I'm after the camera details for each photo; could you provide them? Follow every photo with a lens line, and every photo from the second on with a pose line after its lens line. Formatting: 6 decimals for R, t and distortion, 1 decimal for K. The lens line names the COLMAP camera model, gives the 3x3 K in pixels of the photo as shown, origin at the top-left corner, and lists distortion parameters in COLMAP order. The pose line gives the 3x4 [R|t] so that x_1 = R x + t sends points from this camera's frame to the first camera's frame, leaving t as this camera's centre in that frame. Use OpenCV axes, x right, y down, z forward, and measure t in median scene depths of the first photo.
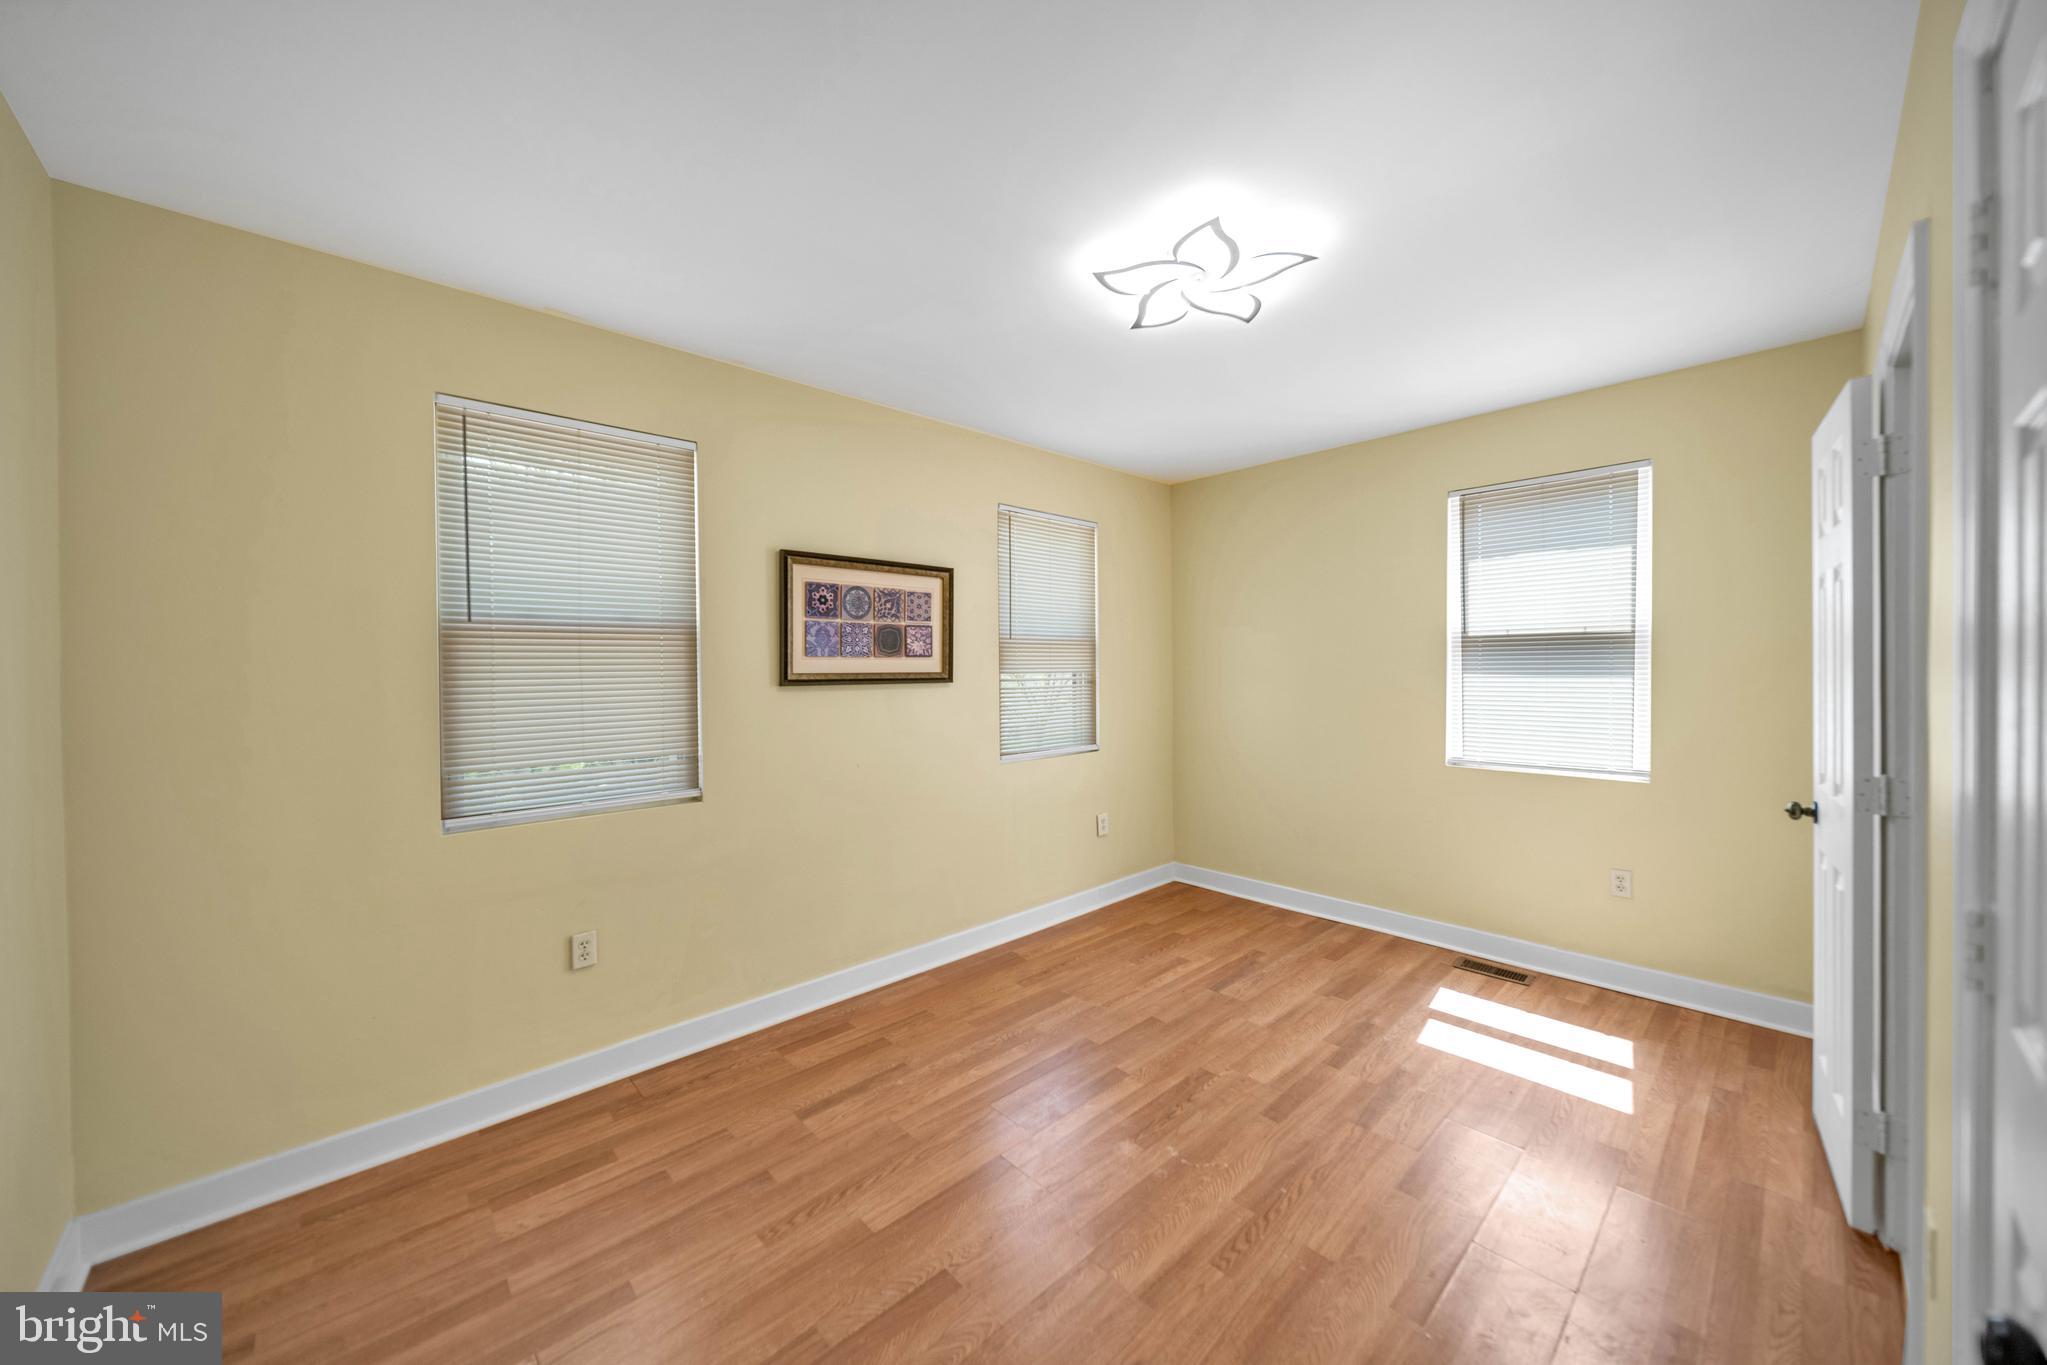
lens RADIAL K [[728.6, 0, 1031.9], [0, 728.6, 670.4], [0, 0, 1]] dist [-0.000386, -0.000866]
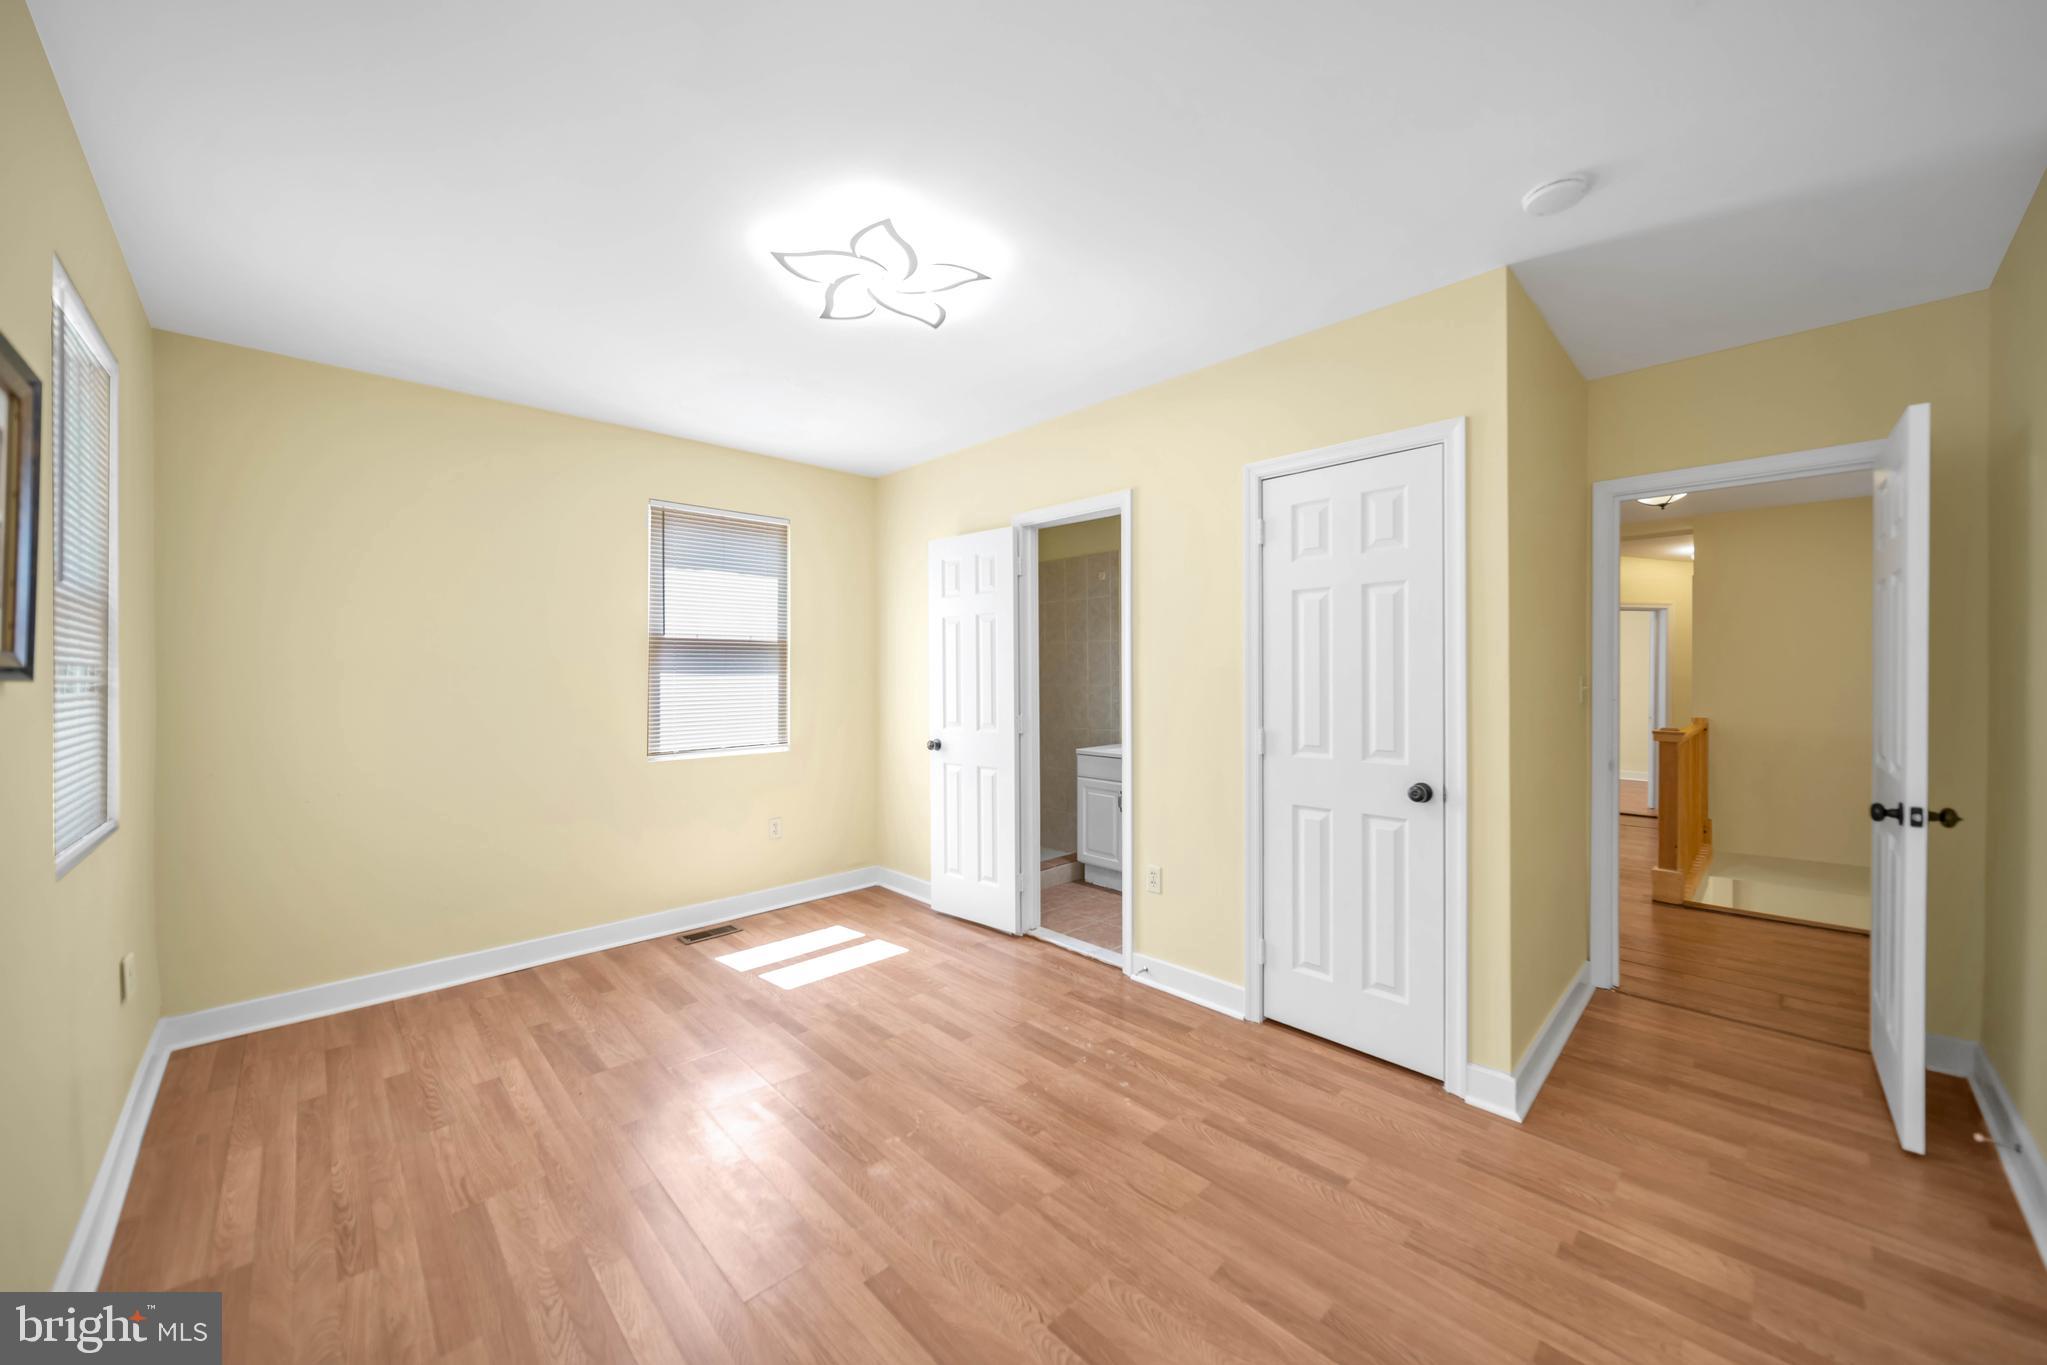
lens RADIAL K [[728.6, 0, 1012.2], [0, 728.6, 675.6], [0, 0, 1]] dist [-0.000386, -0.000866]
pose [[0.007884, 0.006273, 0.999949, -0.575282], [0.010720, 0.999922, -0.006357, 0.025221], [-0.999911, 0.010770, 0.007816, 0.590519]]
